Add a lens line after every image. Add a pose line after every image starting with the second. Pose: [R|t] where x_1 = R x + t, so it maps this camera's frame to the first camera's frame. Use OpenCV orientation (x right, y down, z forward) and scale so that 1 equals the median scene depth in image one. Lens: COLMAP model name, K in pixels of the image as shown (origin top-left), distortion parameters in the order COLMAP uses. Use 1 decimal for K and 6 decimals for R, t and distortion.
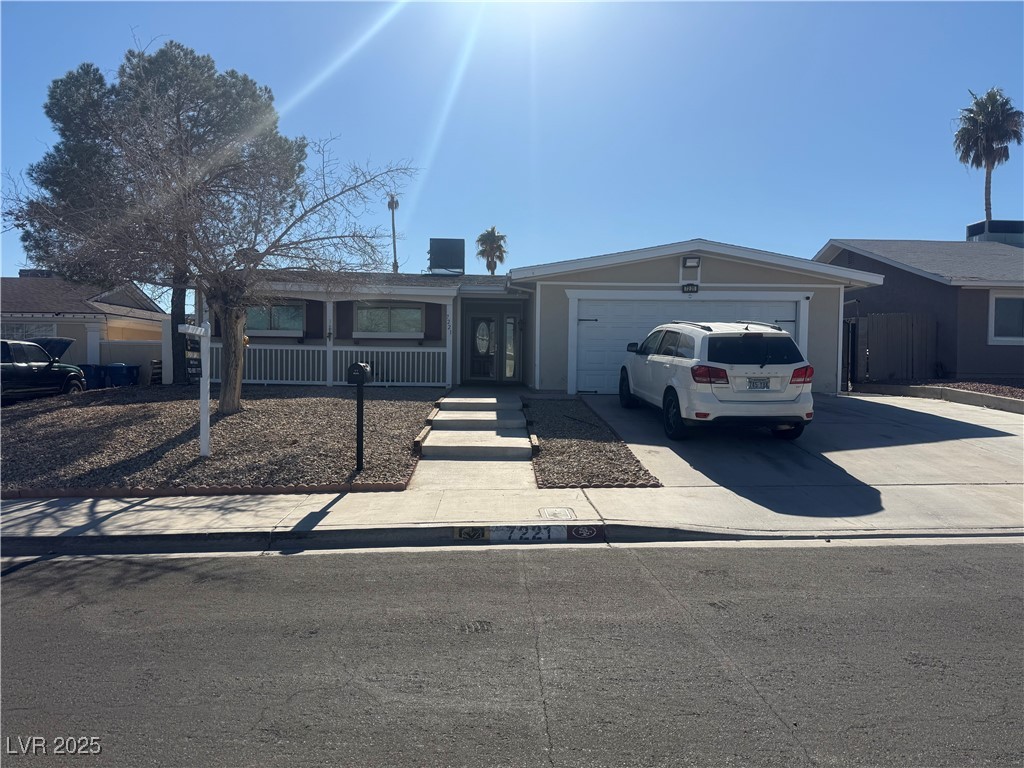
lens RADIAL K [[722.4, 0, 518.8], [0, 722.4, 394.5], [0, 0, 1]] dist [0.083065, -0.113388]
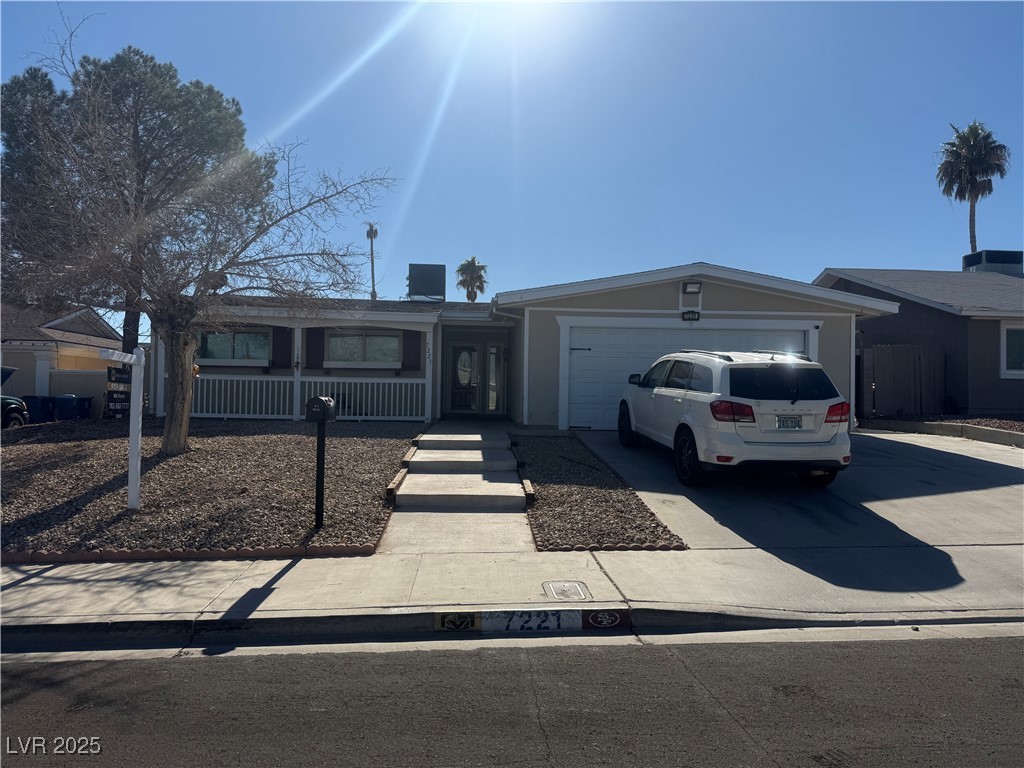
lens RADIAL K [[722.4, 0, 516.3], [0, 722.4, 386.8], [0, 0, 1]] dist [0.083065, -0.113388]
pose [[0.999650, 0.003461, 0.026222, -0.009973], [-0.002060, 0.998578, -0.053278, -0.006251], [-0.026369, 0.053205, 0.998235, 0.088721]]
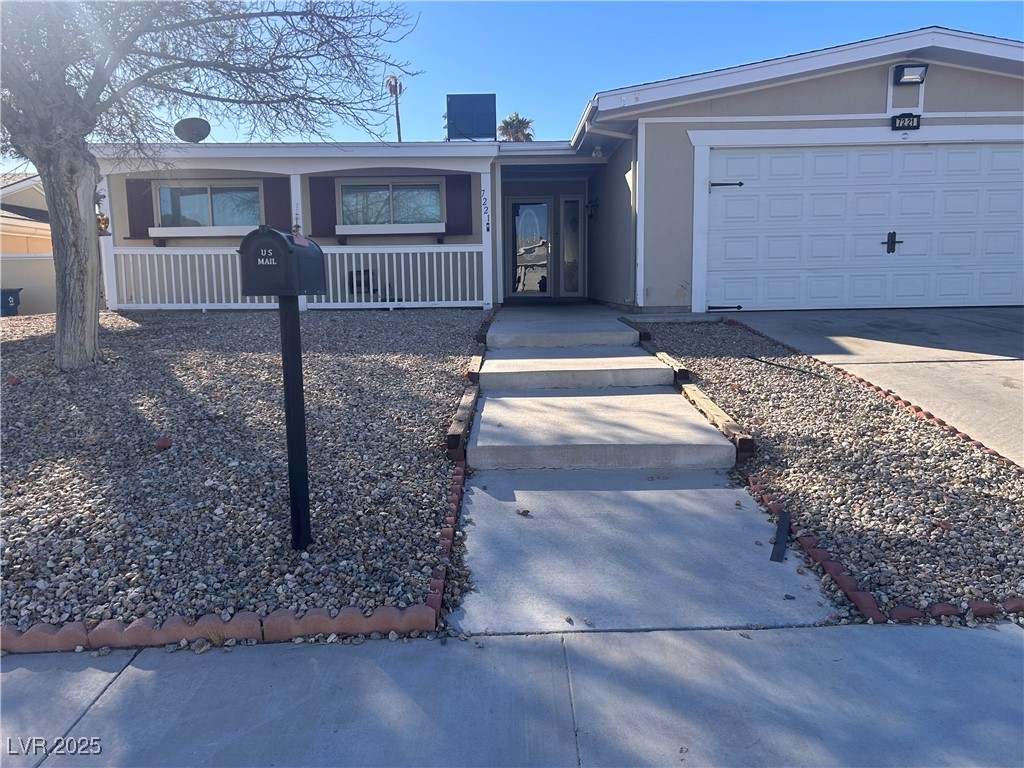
lens RADIAL K [[775.8, 0, 512.3], [0, 775.8, 393.6], [0, 0, 1]] dist [0.029256, -0.042913]
pose [[0.998942, -0.023340, -0.039626, -0.056184], [0.027135, 0.994805, 0.098111, -0.001214], [0.037130, -0.099083, 0.994386, 0.353266]]
